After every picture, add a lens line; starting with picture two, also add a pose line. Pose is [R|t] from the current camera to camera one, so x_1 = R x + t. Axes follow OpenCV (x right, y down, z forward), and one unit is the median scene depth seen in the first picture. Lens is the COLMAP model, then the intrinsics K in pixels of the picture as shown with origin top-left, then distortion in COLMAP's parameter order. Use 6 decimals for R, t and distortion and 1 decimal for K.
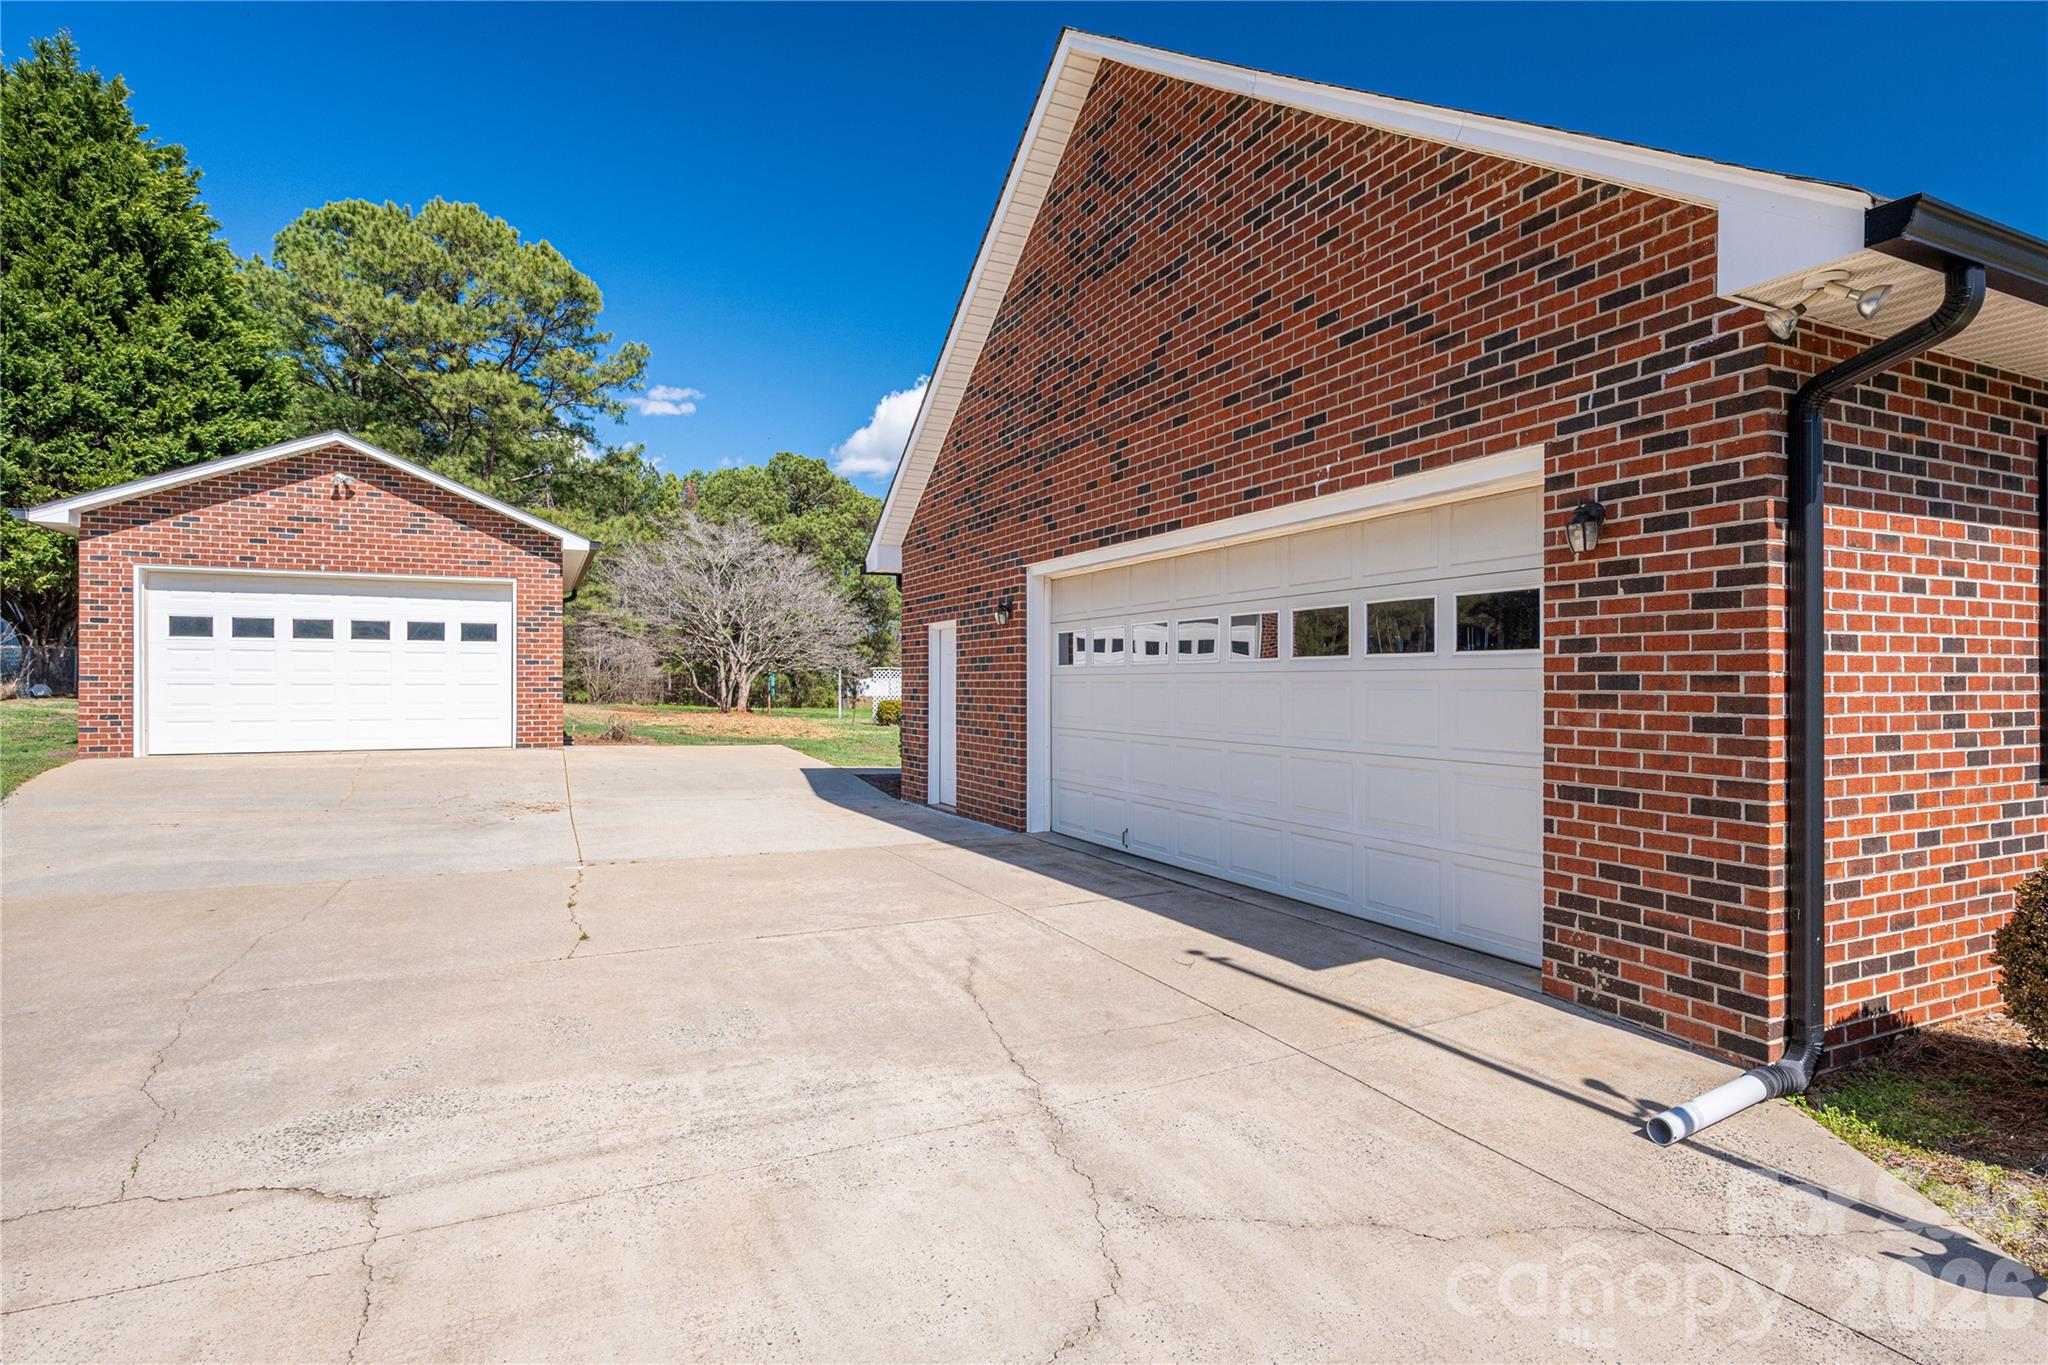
lens RADIAL K [[1027.9, 0, 1024.0], [0, 1027.9, 682.5], [0, 0, 1]] dist [-0.001201, -0.000180]
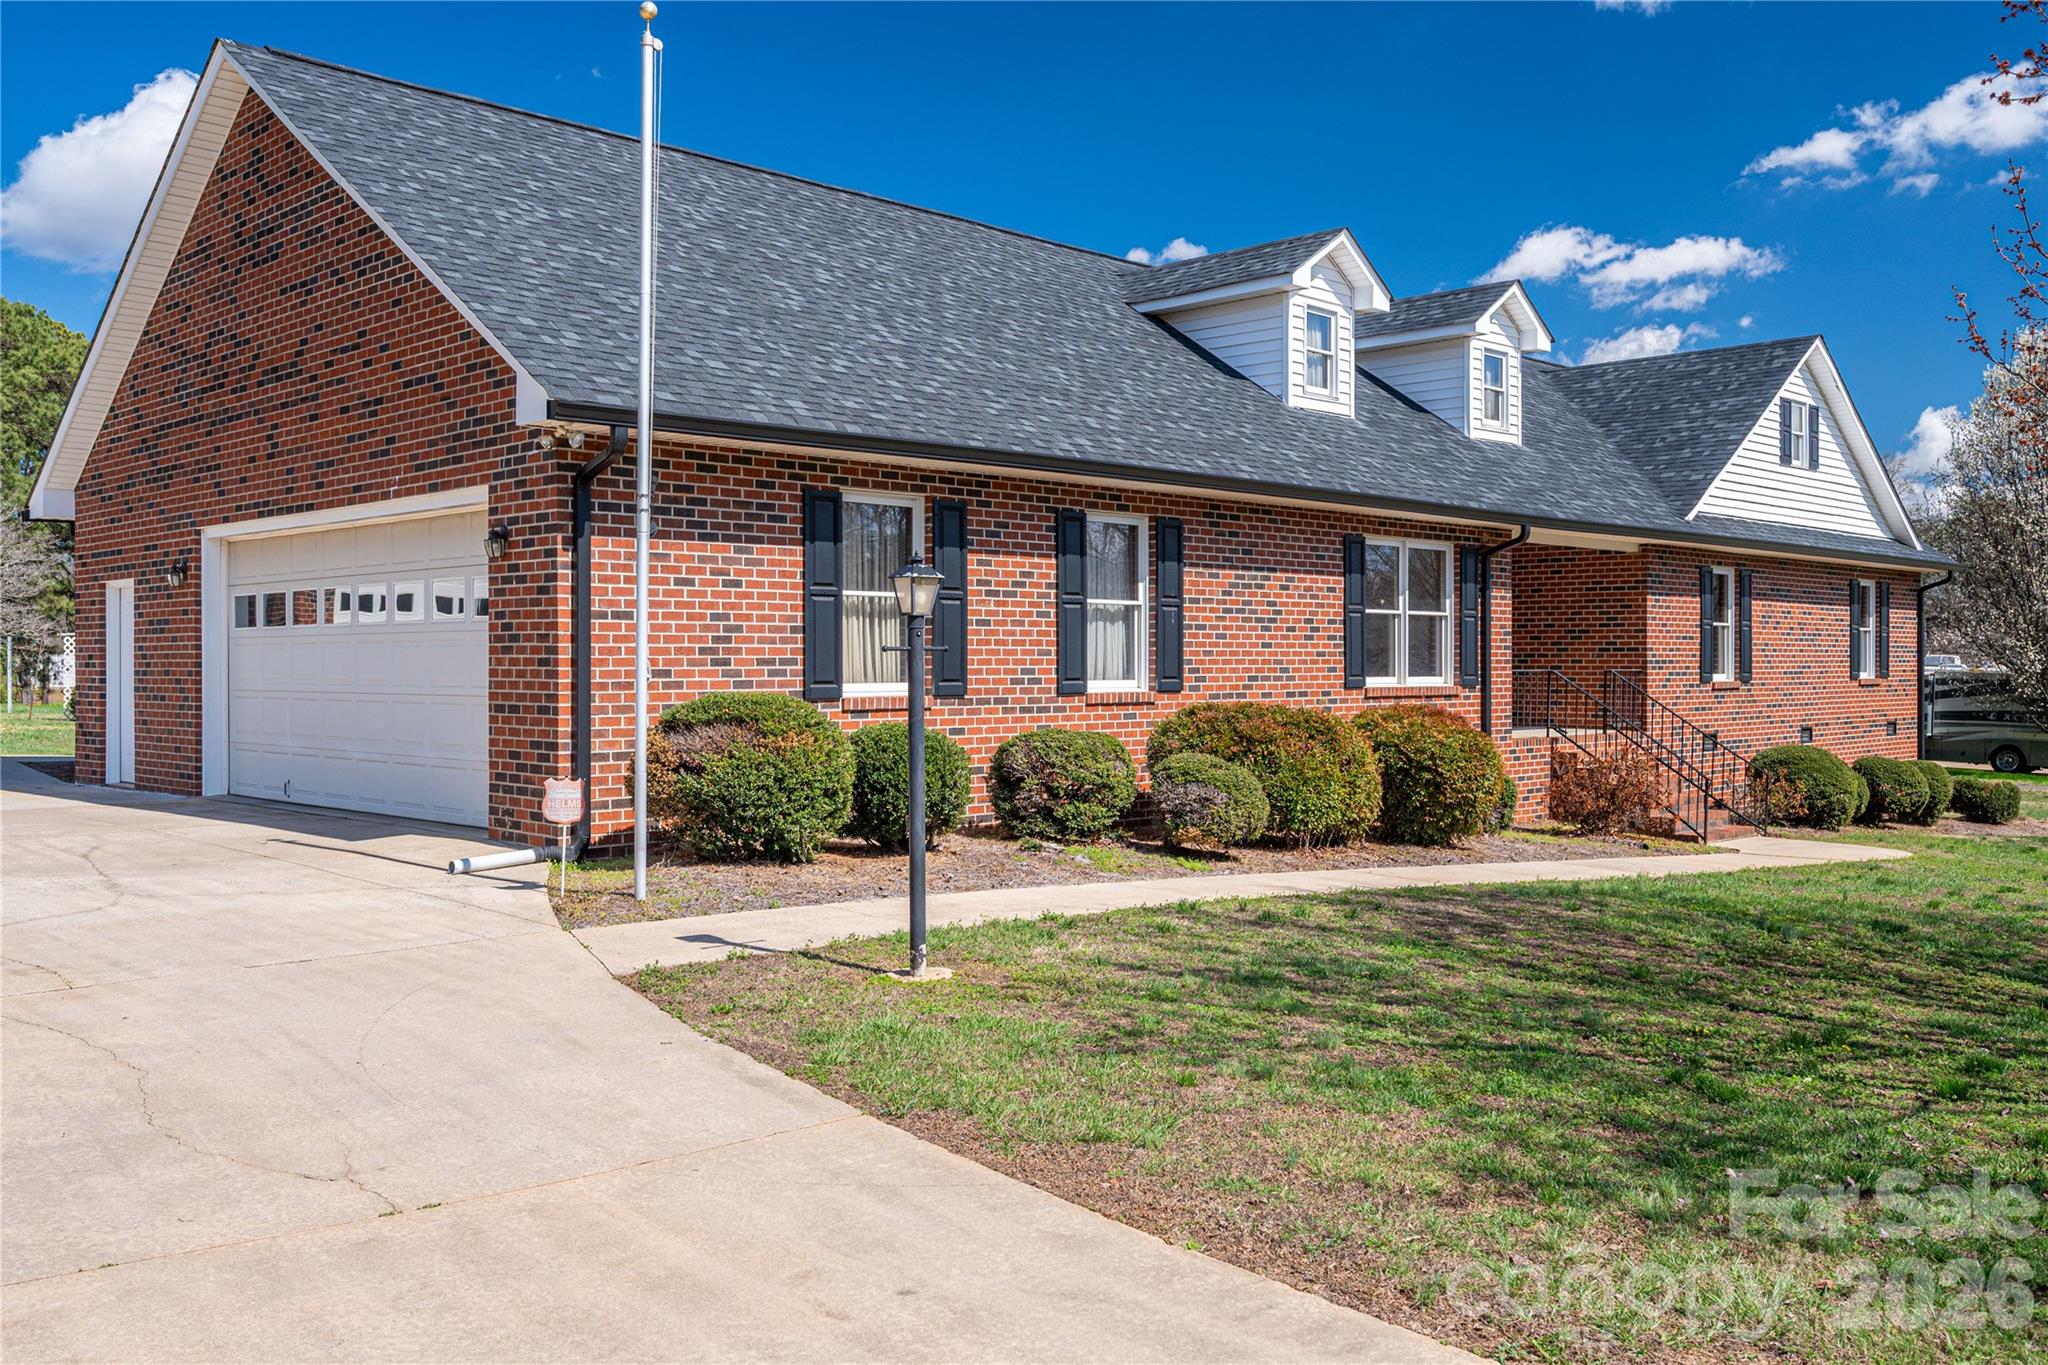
lens RADIAL K [[1791.8, 0, 1024.0], [0, 1791.8, 682.5], [0, 0, 1]] dist [-0.002615, 0.004124]
pose [[0.946120, -0.003123, 0.323802, 0.187405], [0.000185, 0.999959, 0.009105, 0.019721], [-0.323817, -0.008554, 0.946081, -0.866434]]
